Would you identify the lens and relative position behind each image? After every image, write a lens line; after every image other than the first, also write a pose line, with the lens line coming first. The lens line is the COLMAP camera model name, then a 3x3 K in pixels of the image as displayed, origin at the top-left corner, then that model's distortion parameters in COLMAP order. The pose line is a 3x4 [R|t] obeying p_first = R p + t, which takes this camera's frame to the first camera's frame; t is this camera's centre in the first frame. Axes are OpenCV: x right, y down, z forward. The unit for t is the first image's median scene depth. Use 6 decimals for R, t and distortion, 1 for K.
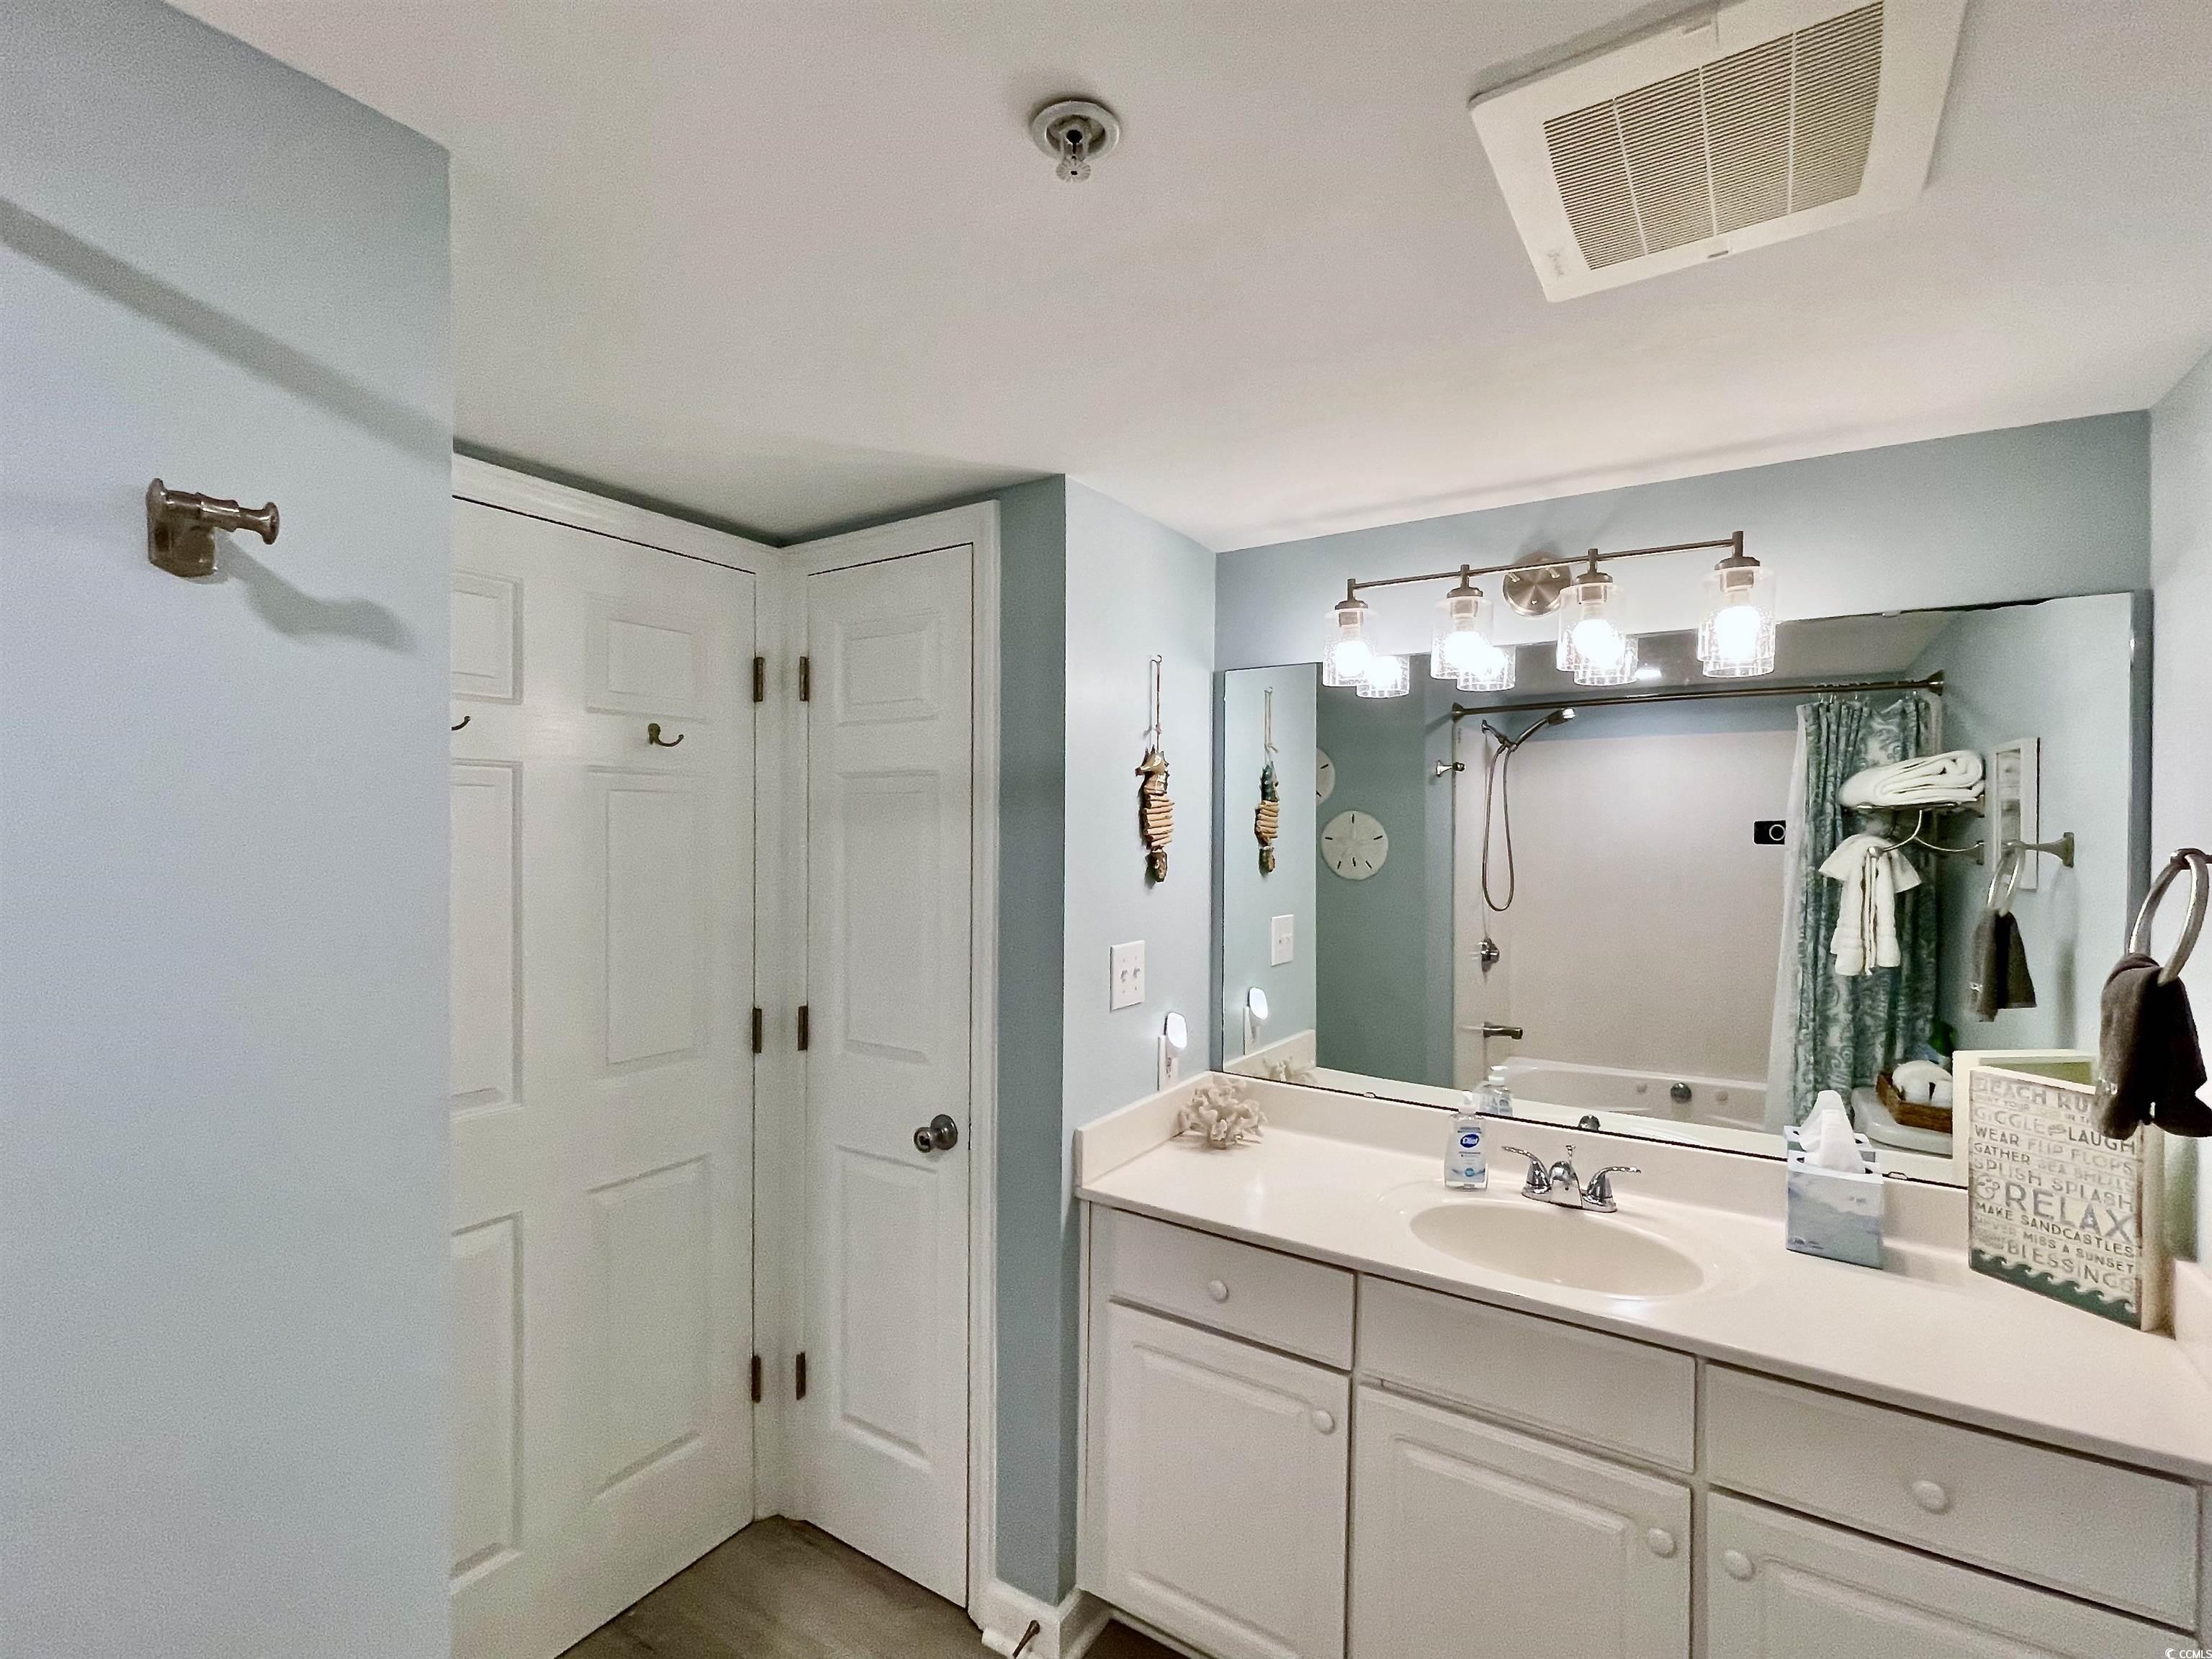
lens RADIAL K [[1028.0, 0, 1106.0], [0, 1028.0, 829.5], [0, 0, 1]] dist [-0.002675, 0.000031]
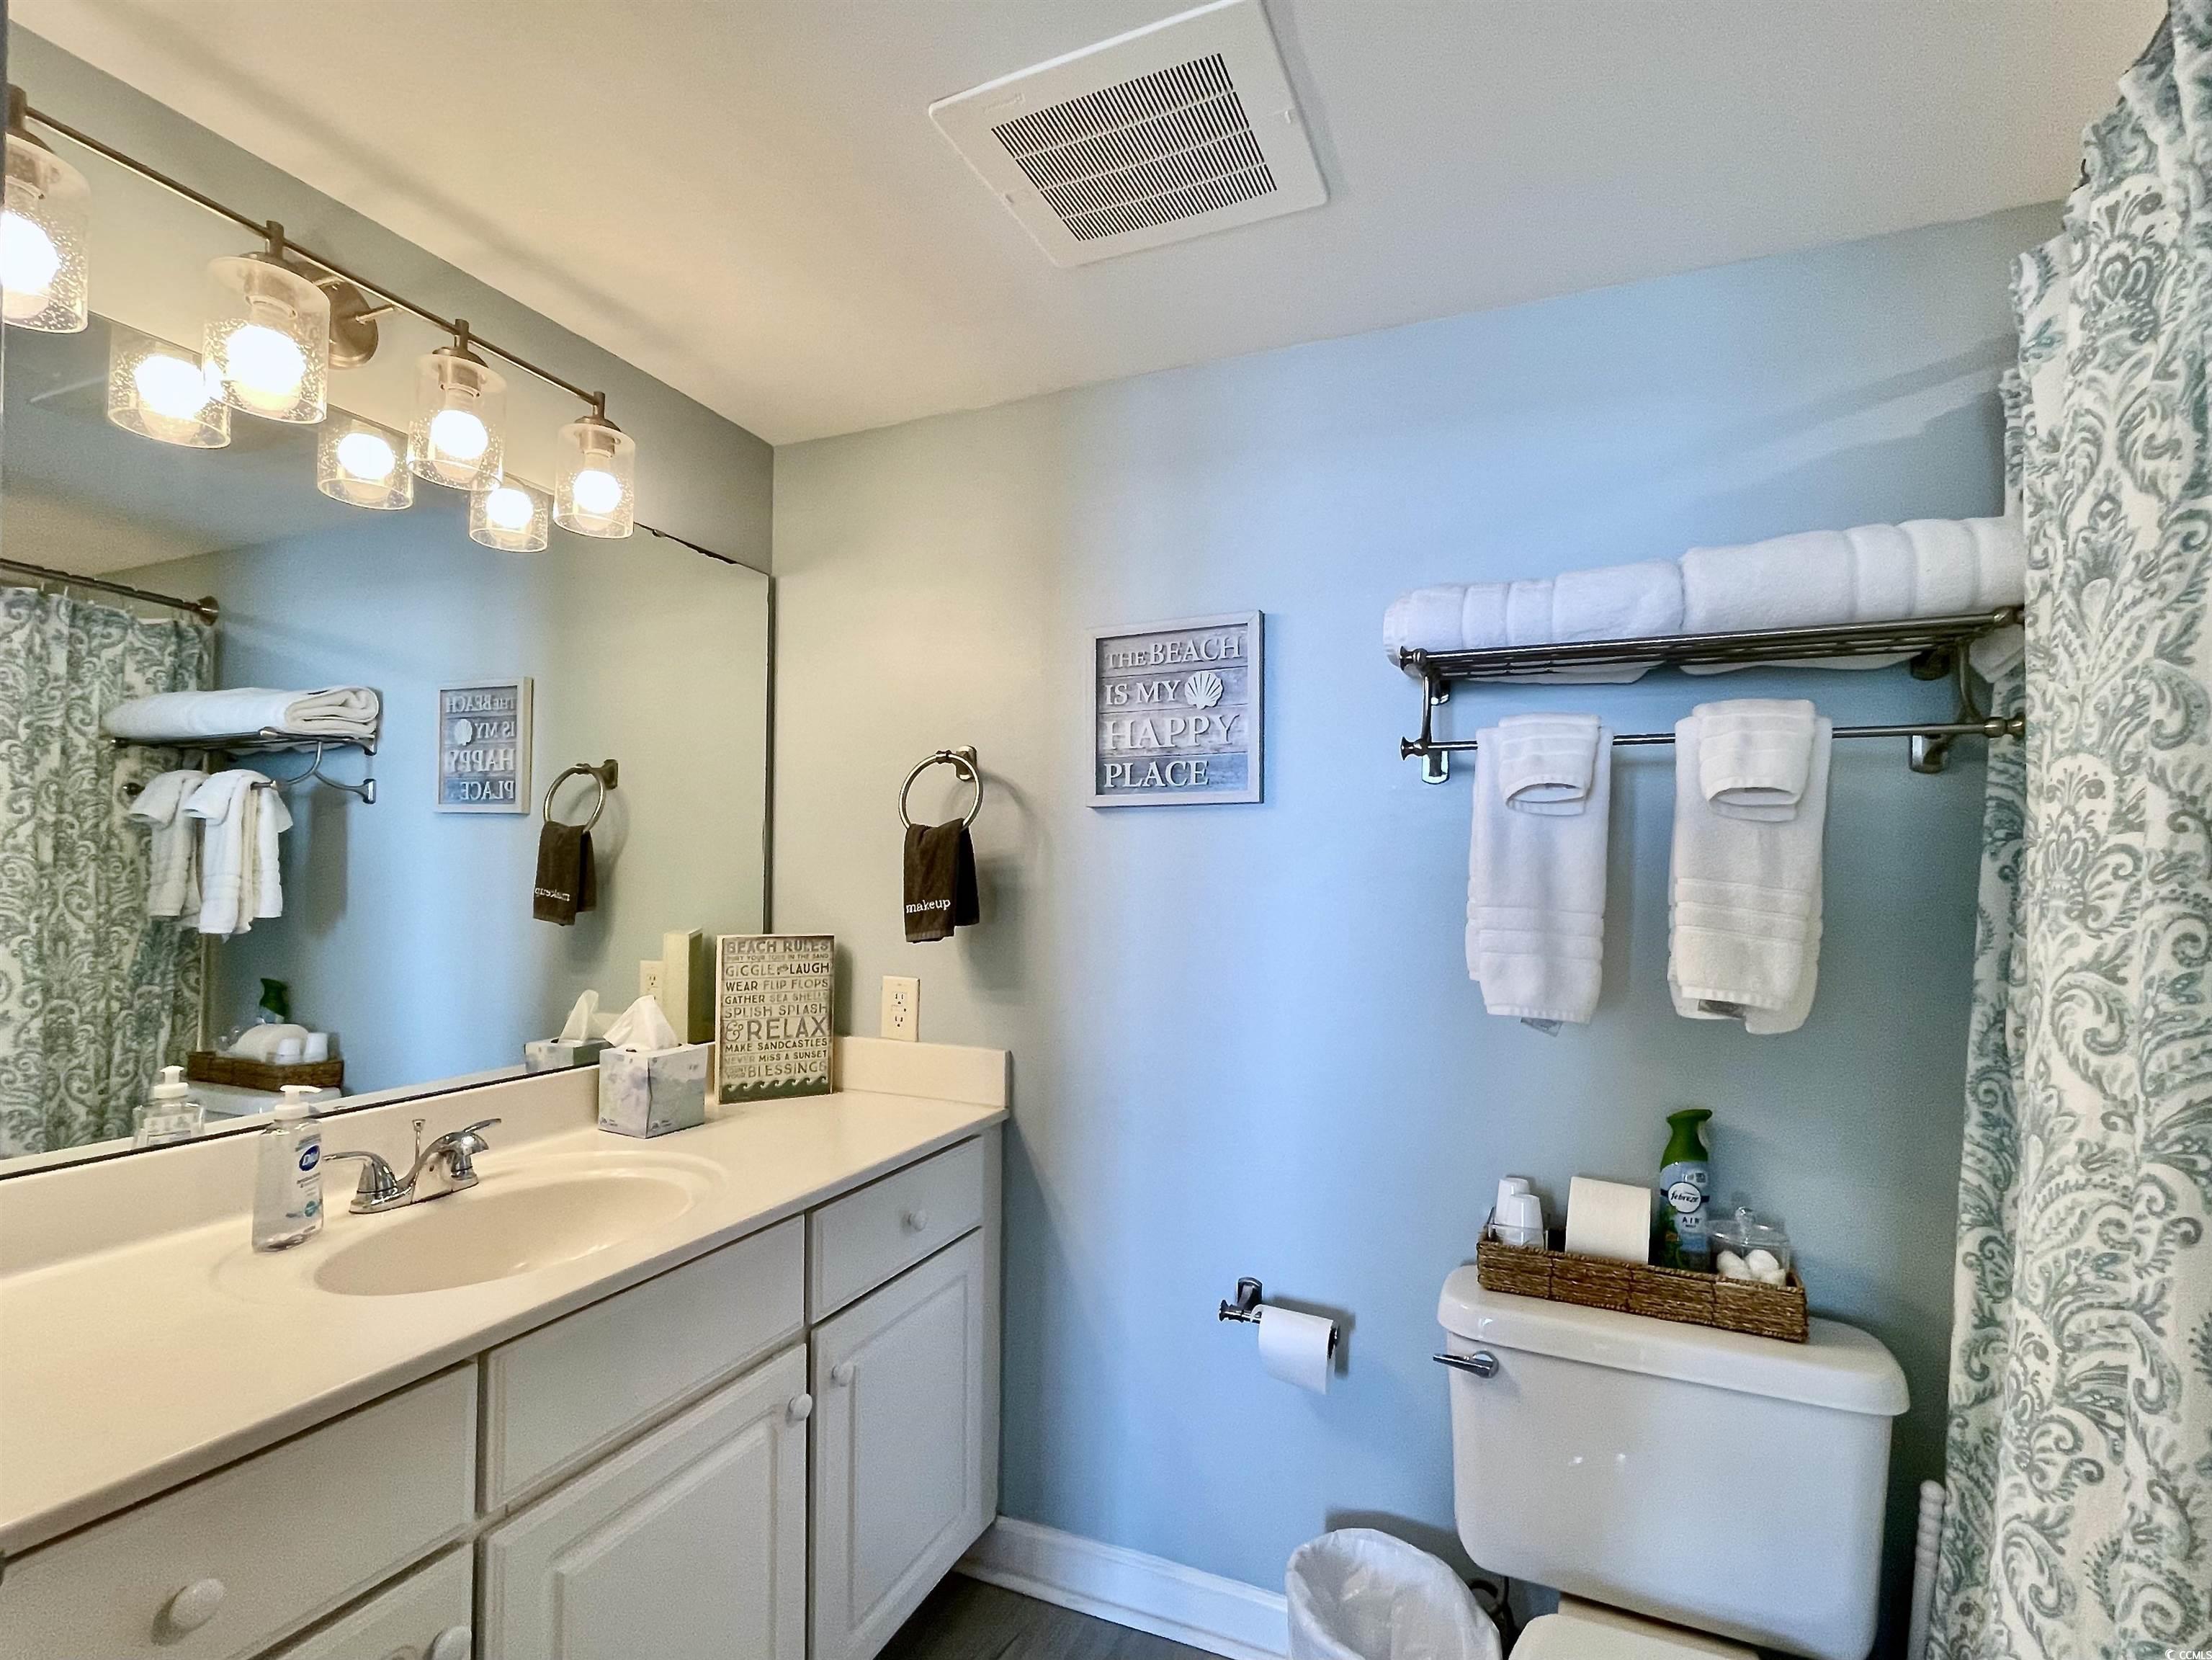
lens RADIAL K [[1023.2, 0, 1112.3], [0, 1023.2, 869.5], [0, 0, 1]] dist [0.002036, 0.000863]
pose [[-0.172671, -0.006101, 0.984961, -0.424597], [-0.008098, 0.999956, 0.004775, 0.148960], [-0.984946, -0.007152, -0.172713, 0.777682]]
